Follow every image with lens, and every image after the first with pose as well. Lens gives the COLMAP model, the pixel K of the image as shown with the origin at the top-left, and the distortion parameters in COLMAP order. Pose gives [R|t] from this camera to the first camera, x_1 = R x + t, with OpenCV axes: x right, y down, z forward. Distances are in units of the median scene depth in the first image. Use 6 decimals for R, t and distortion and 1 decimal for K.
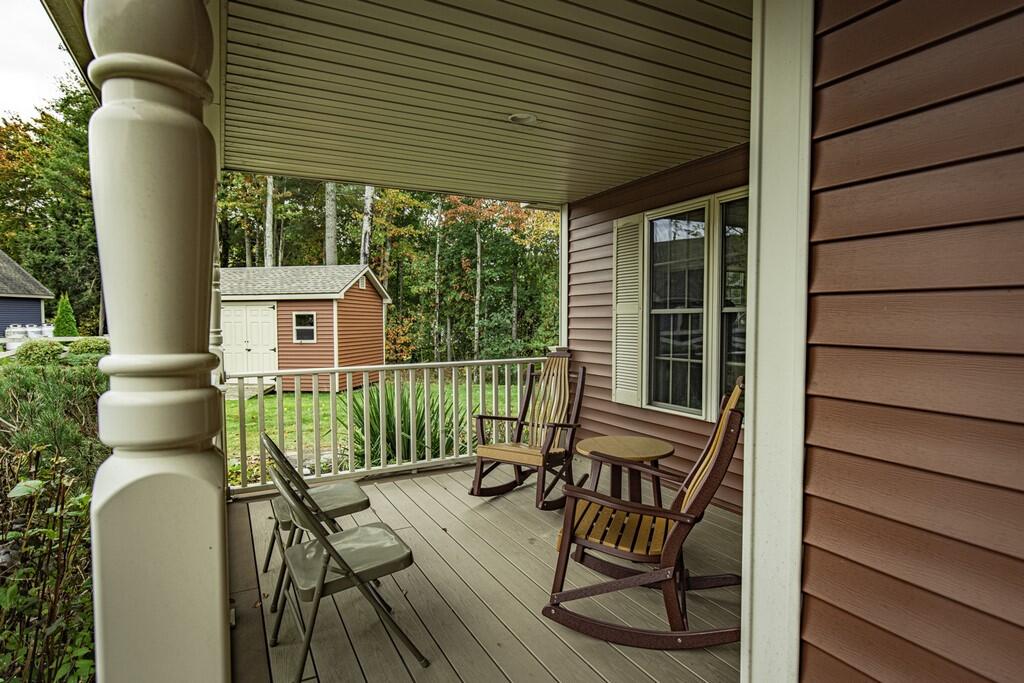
lens RADIAL K [[547.4, 0, 517.2], [0, 547.4, 345.6], [0, 0, 1]] dist [0.002703, 0.000380]
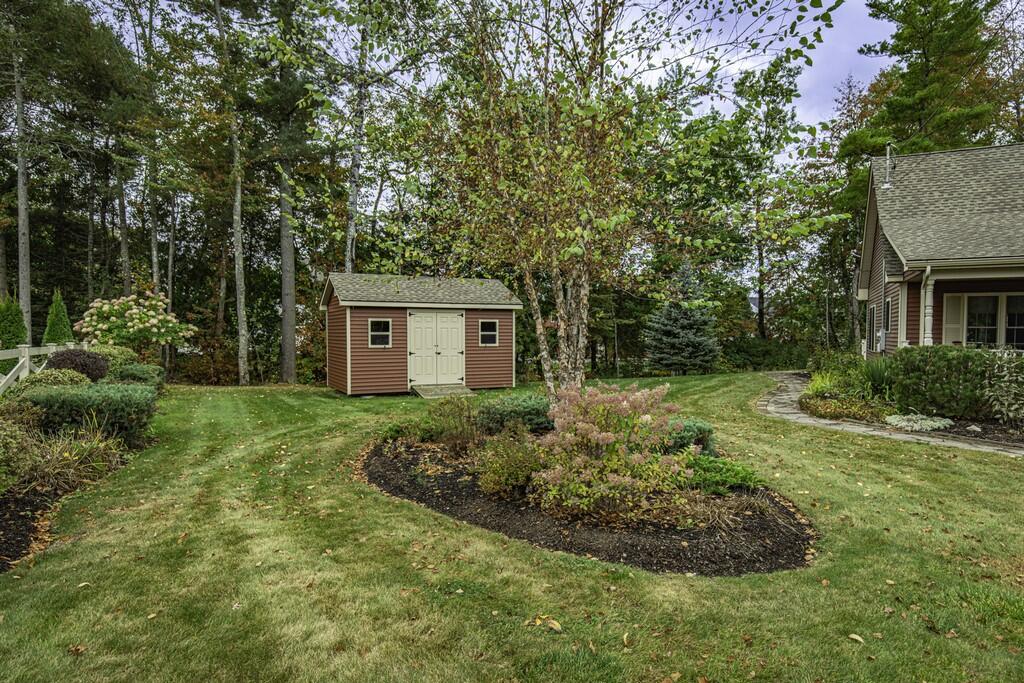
lens RADIAL K [[588.8, 0, 507.8], [0, 588.8, 349.1], [0, 0, 1]] dist [-0.005954, -0.002726]
pose [[0.819330, -0.014505, 0.573139, -1.064111], [0.018523, 0.999828, -0.001176, 0.003100], [-0.573024, 0.011580, 0.819457, -0.047597]]
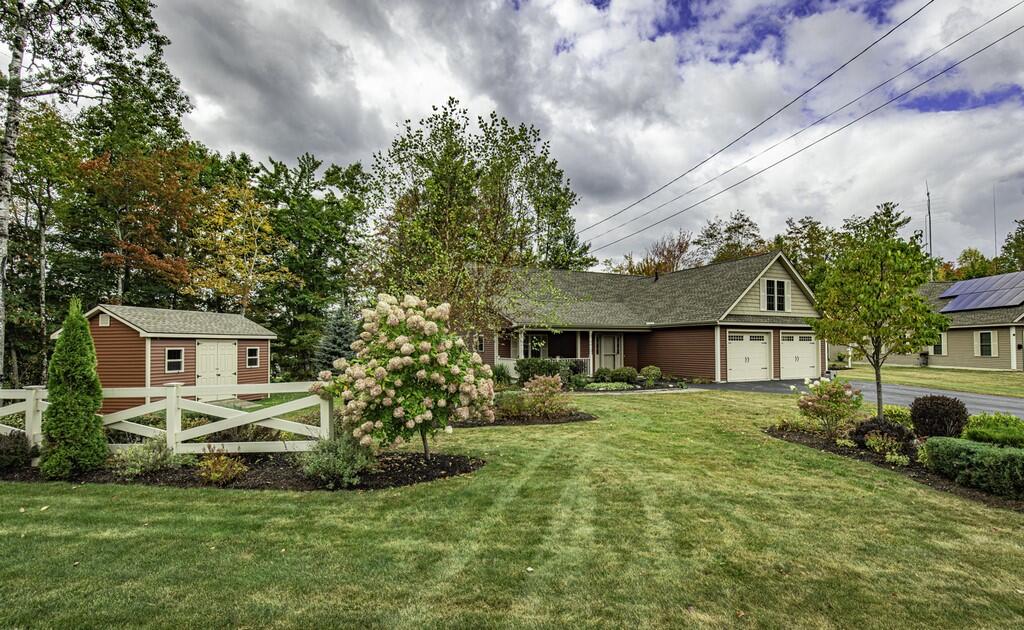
lens RADIAL K [[481.3, 0, 539.4], [0, 481.3, 331.3], [0, 0, 1]] dist [0.000830, 0.000038]
pose [[0.026049, 0.029052, 0.999238, -1.677371], [0.045865, 0.998490, -0.030226, -0.028110], [-0.998608, 0.046618, 0.024678, 0.177258]]
